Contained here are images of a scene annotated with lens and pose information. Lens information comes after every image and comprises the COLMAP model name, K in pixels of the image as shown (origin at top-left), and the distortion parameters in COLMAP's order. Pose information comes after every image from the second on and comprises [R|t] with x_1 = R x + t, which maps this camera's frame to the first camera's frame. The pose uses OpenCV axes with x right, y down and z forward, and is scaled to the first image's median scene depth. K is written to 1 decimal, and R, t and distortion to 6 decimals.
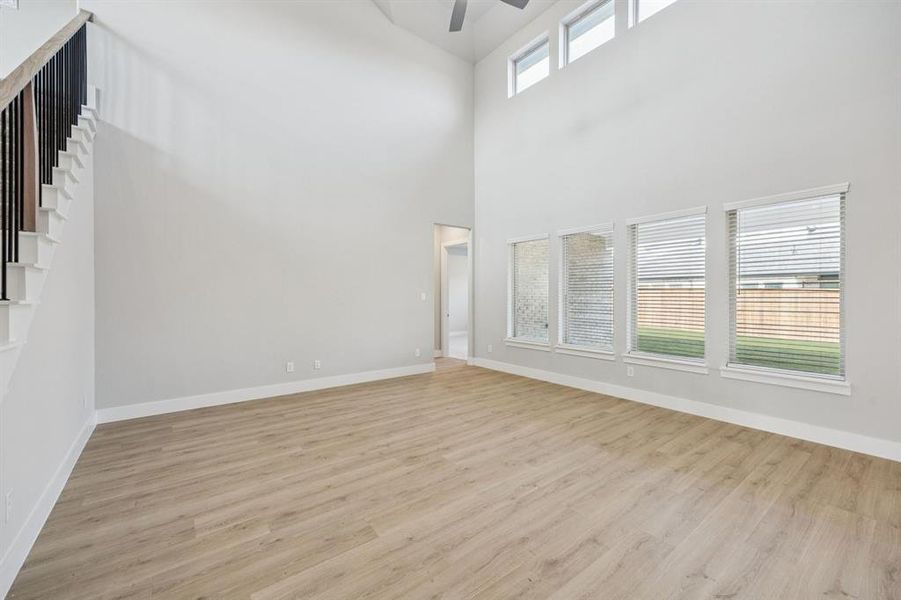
lens RADIAL K [[374.4, 0, 468.6], [0, 374.4, 297.8], [0, 0, 1]] dist [0.015571, -0.000066]
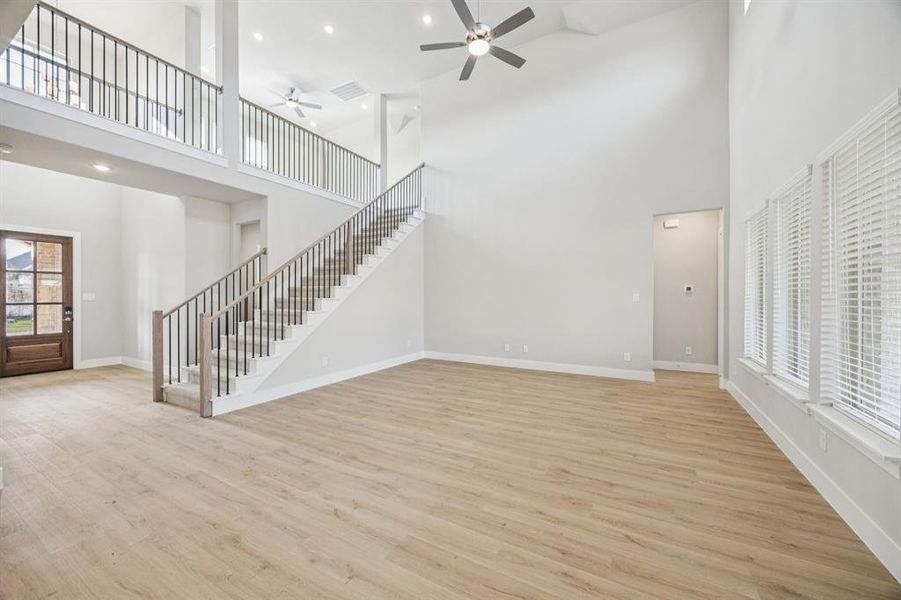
lens RADIAL K [[363.1, 0, 450.5], [0, 363.1, 300.0], [0, 0, 1]] dist [-0.000982, -0.000428]
pose [[0.354701, 0.010883, -0.934917, 0.951303], [-0.005511, 0.999939, 0.009549, -0.007493], [0.934964, 0.001765, 0.354739, 0.421454]]
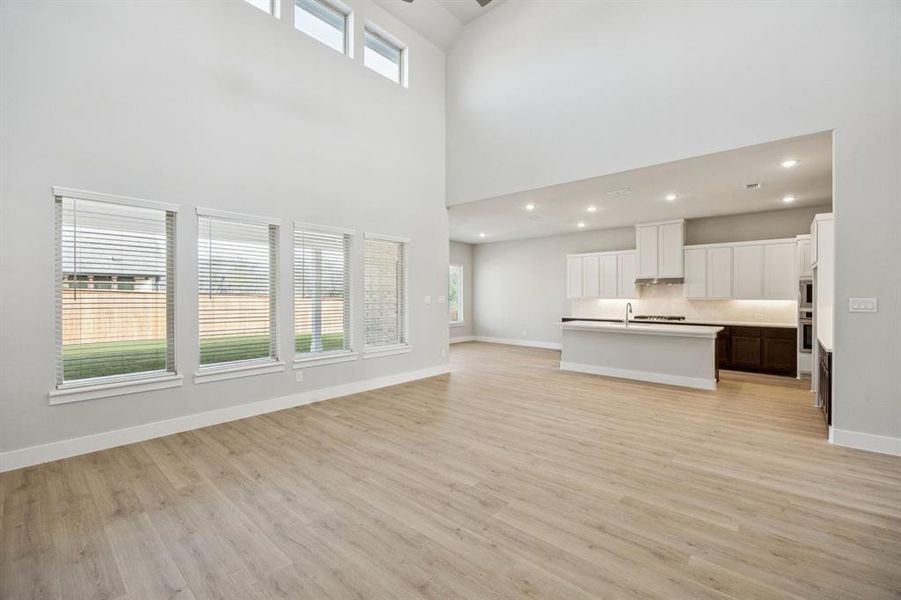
lens RADIAL K [[363.1, 0, 450.5], [0, 363.1, 300.0], [0, 0, 1]] dist [-0.000982, -0.000428]
pose [[-0.144057, -0.010800, 0.989510, -0.752981], [0.002010, 0.999935, 0.011206, -0.022444], [-0.989567, 0.003603, -0.144026, 0.974395]]
